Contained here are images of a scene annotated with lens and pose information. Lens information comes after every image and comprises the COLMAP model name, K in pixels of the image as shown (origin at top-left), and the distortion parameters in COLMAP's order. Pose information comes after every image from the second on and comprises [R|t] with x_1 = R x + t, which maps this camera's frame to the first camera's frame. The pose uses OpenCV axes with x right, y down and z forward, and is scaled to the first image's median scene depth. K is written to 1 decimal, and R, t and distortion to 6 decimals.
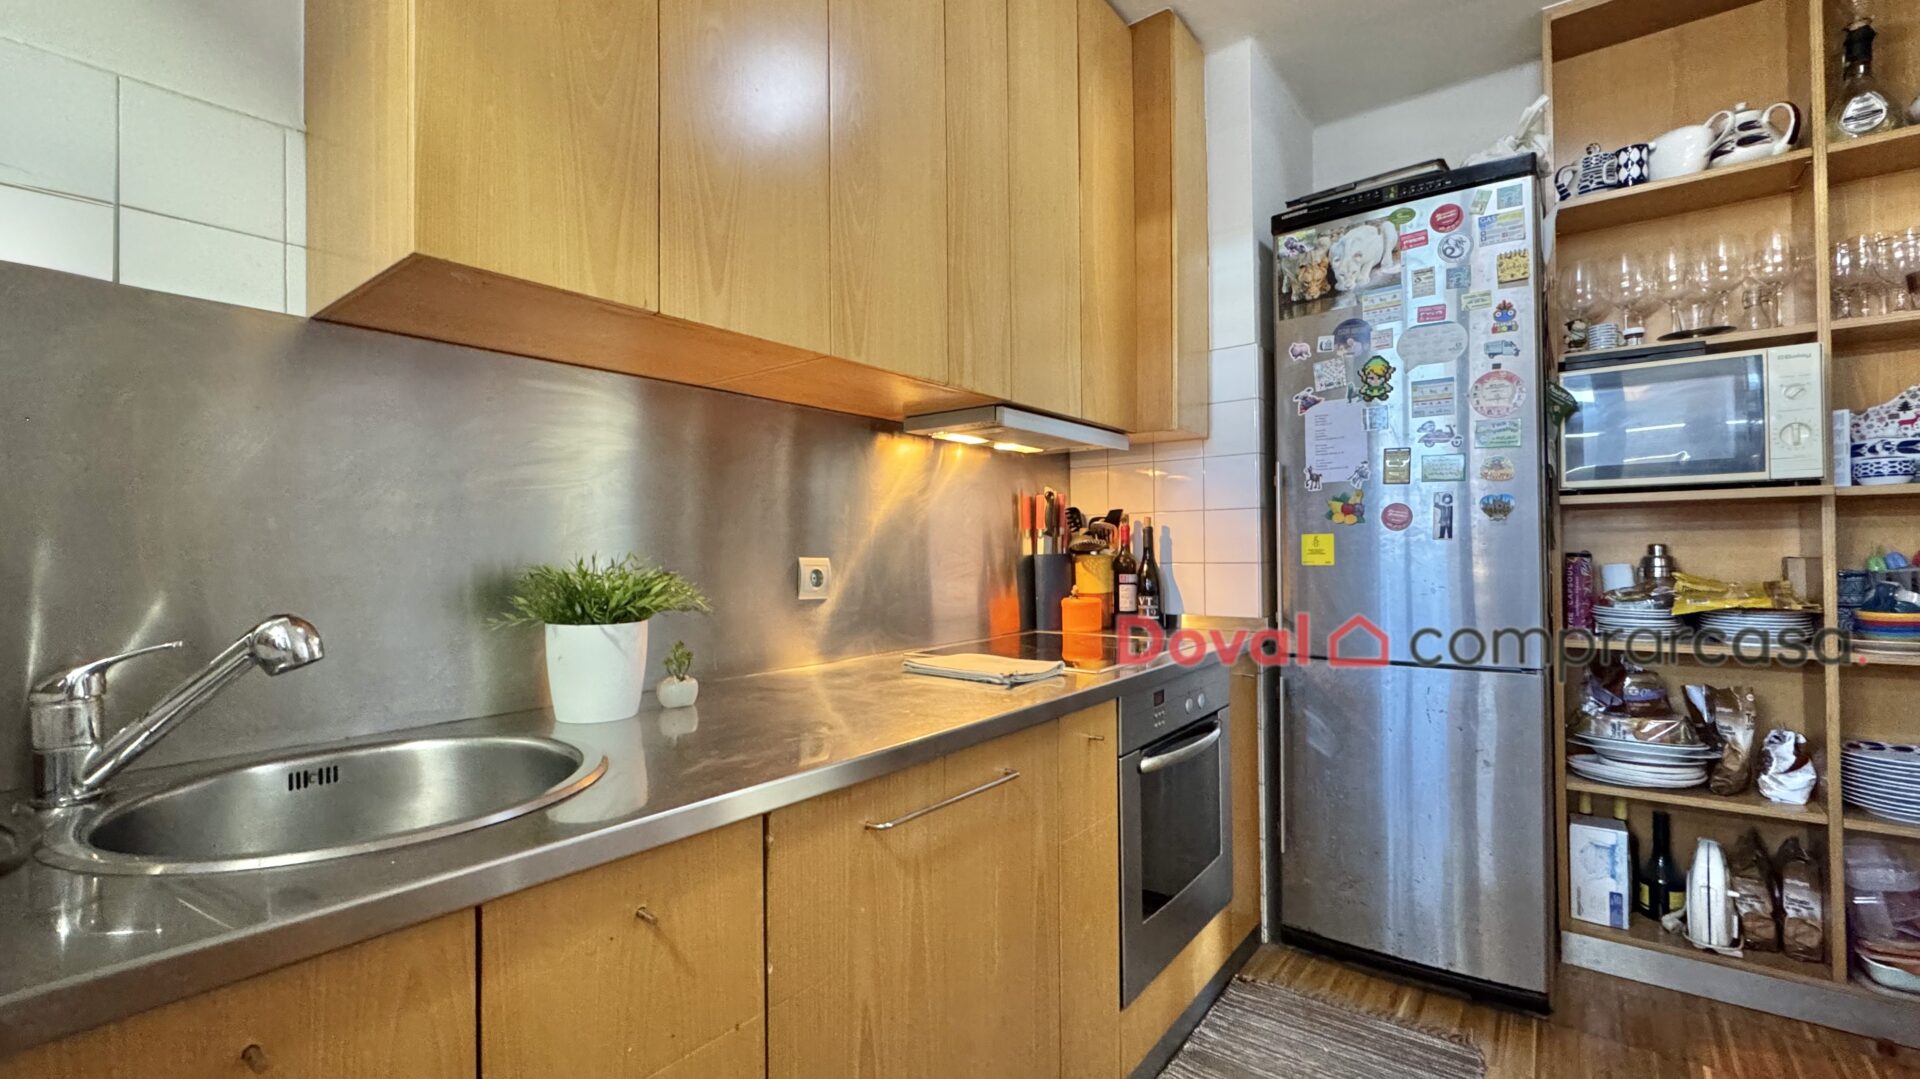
lens RADIAL K [[810.7, 0, 956.8], [0, 810.7, 540.4], [0, 0, 1]] dist [-0.001328, 0.000317]
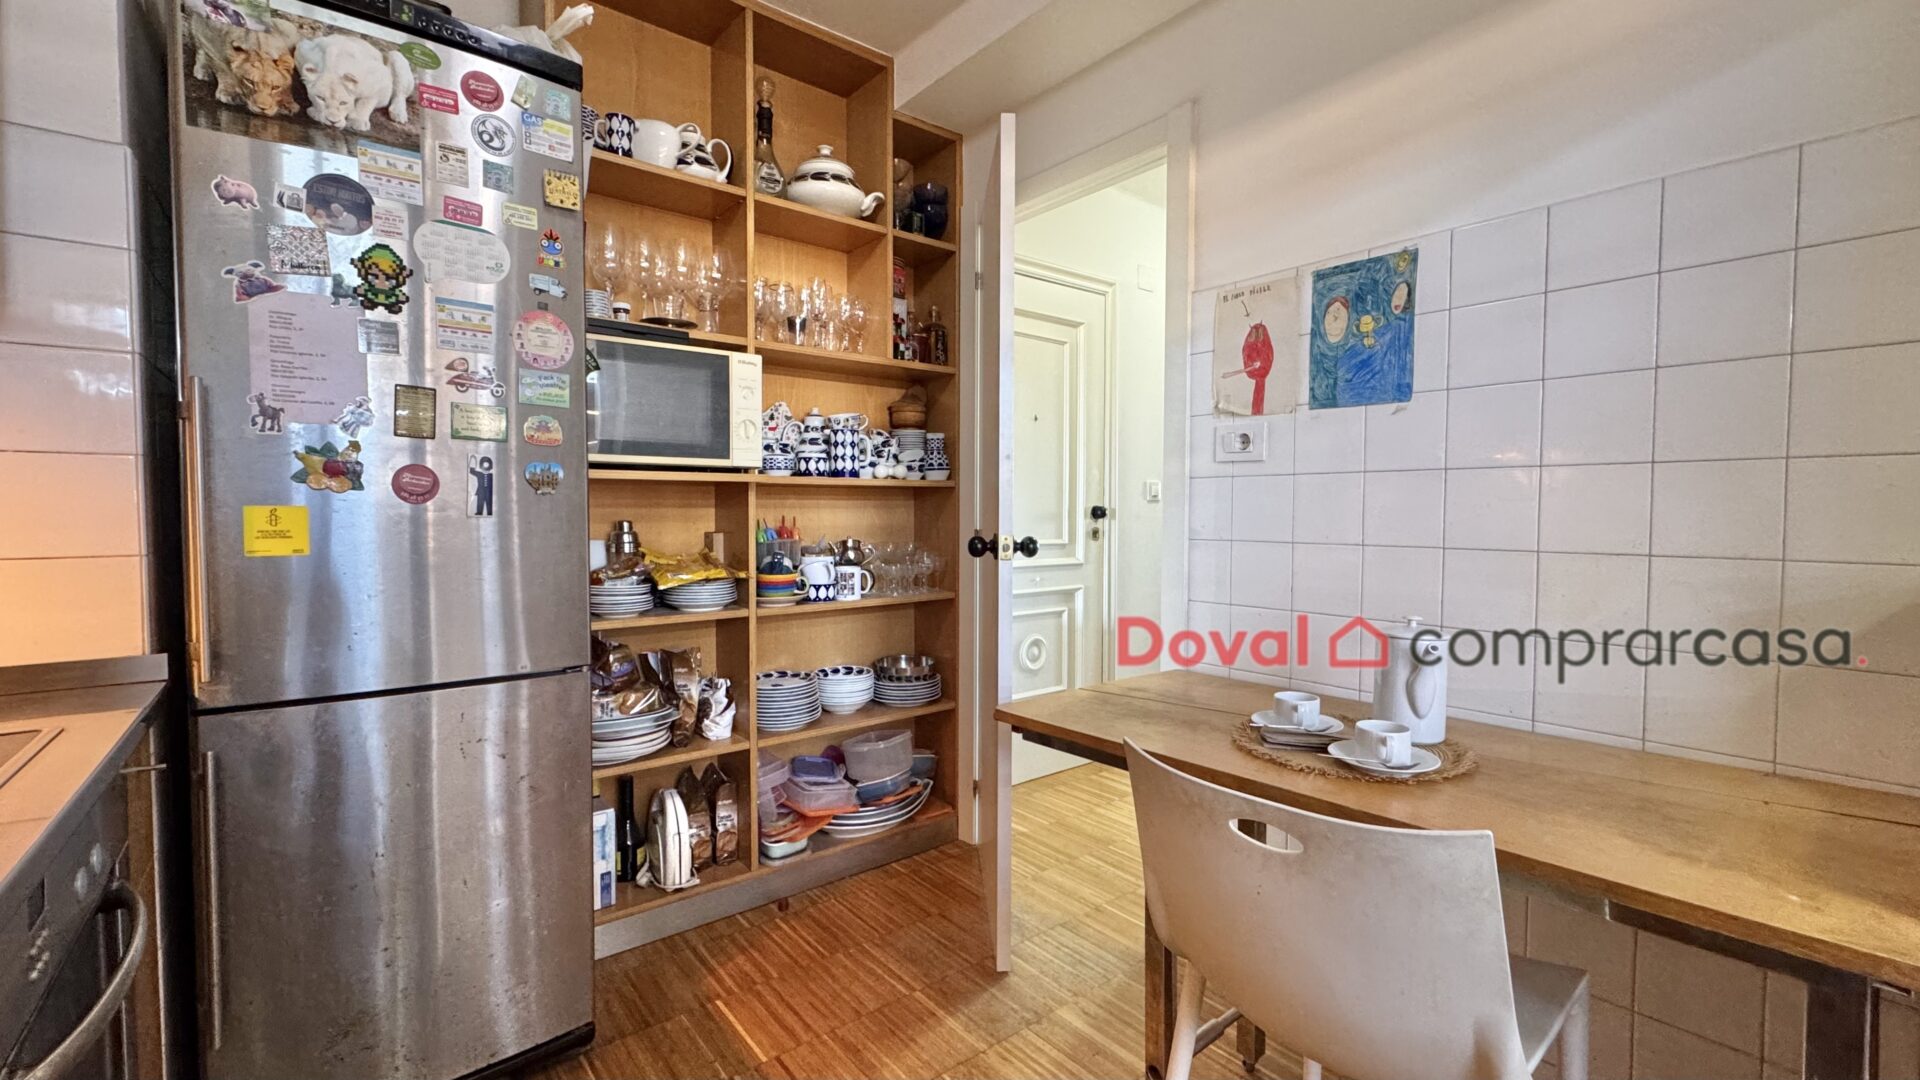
lens RADIAL K [[799.3, 0, 960.0], [0, 799.3, 540.0], [0, 0, 1]] dist [-0.000669, -0.000032]
pose [[0.228793, -0.026127, 0.973124, -0.029091], [-0.017360, 0.999371, 0.030914, -0.010001], [-0.973320, -0.023966, 0.228196, 0.378620]]
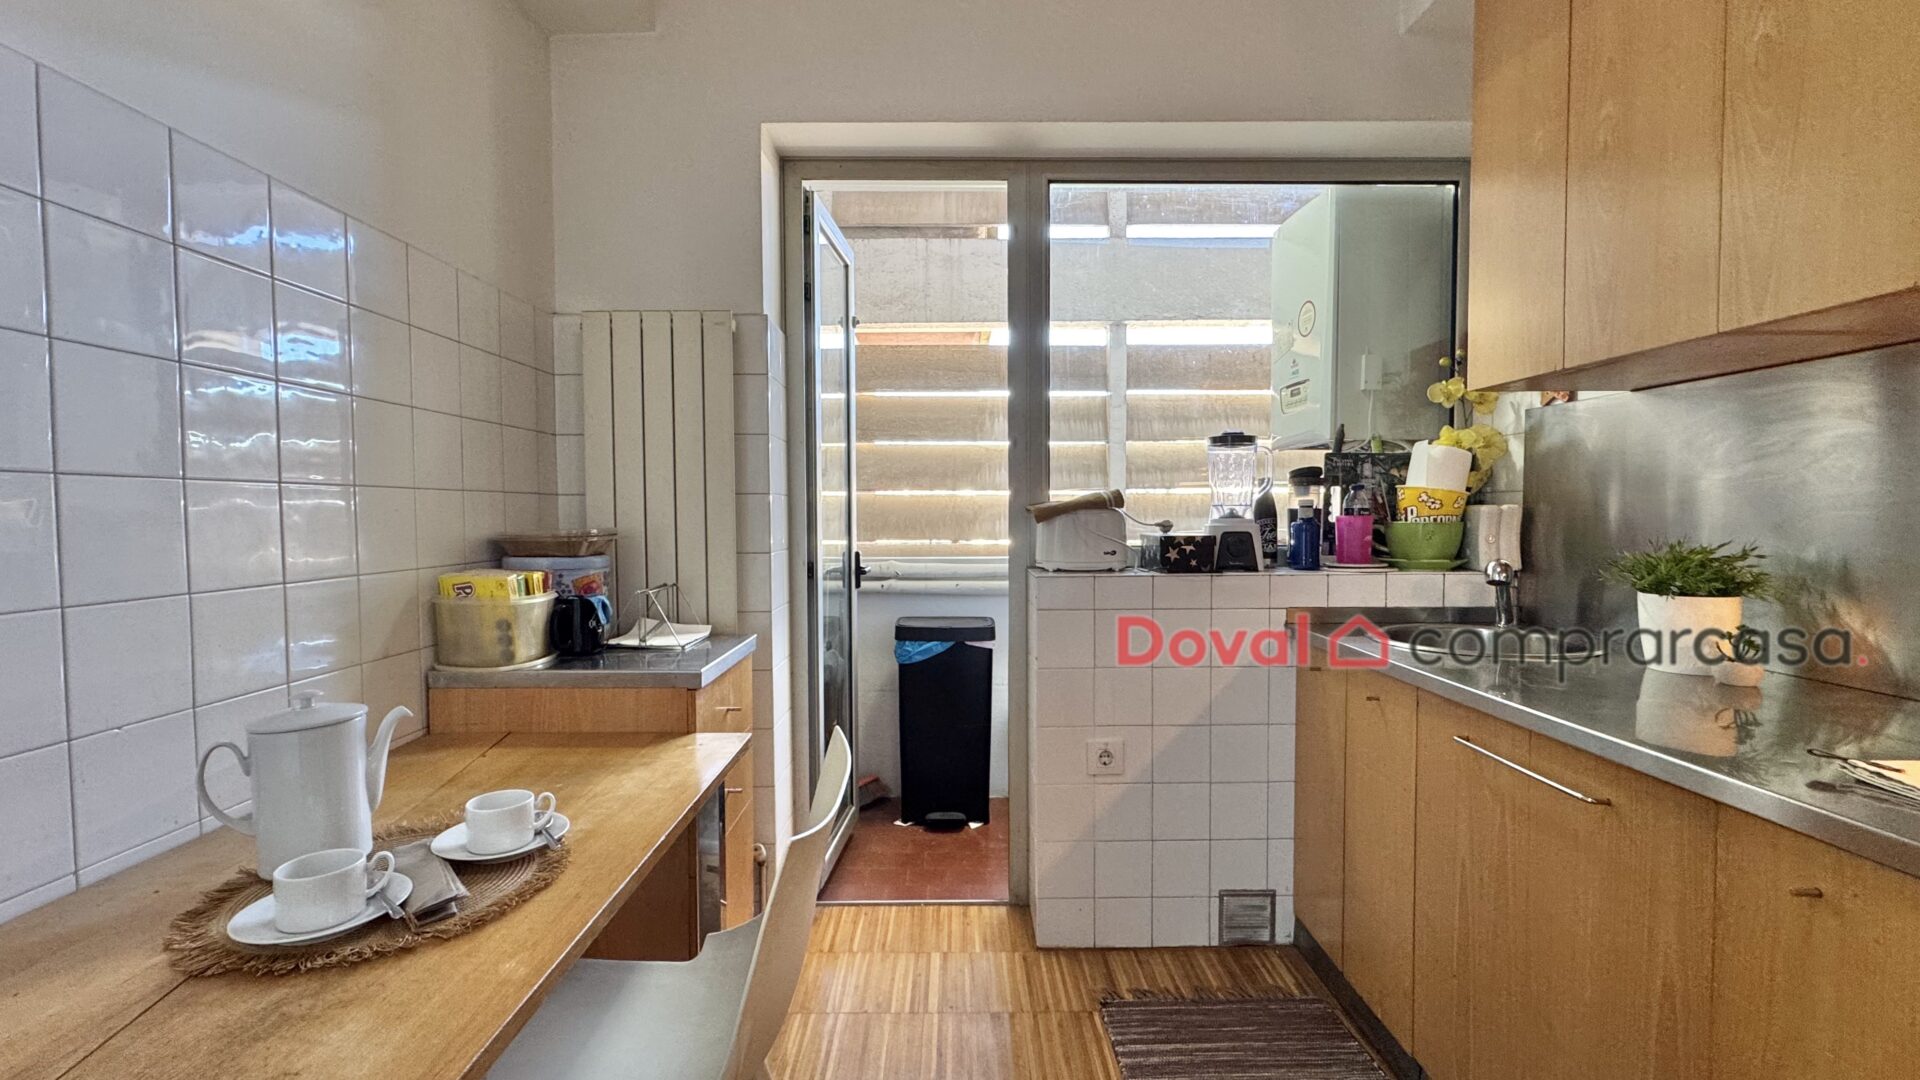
lens RADIAL K [[808.1, 0, 964.9], [0, 808.1, 540.7], [0, 0, 1]] dist [-0.002006, -0.000153]
pose [[-0.783841, 0.037454, -0.619831, 0.708340], [0.020382, 0.999193, 0.034602, -0.029672], [0.620627, 0.014489, -0.783972, 0.776792]]
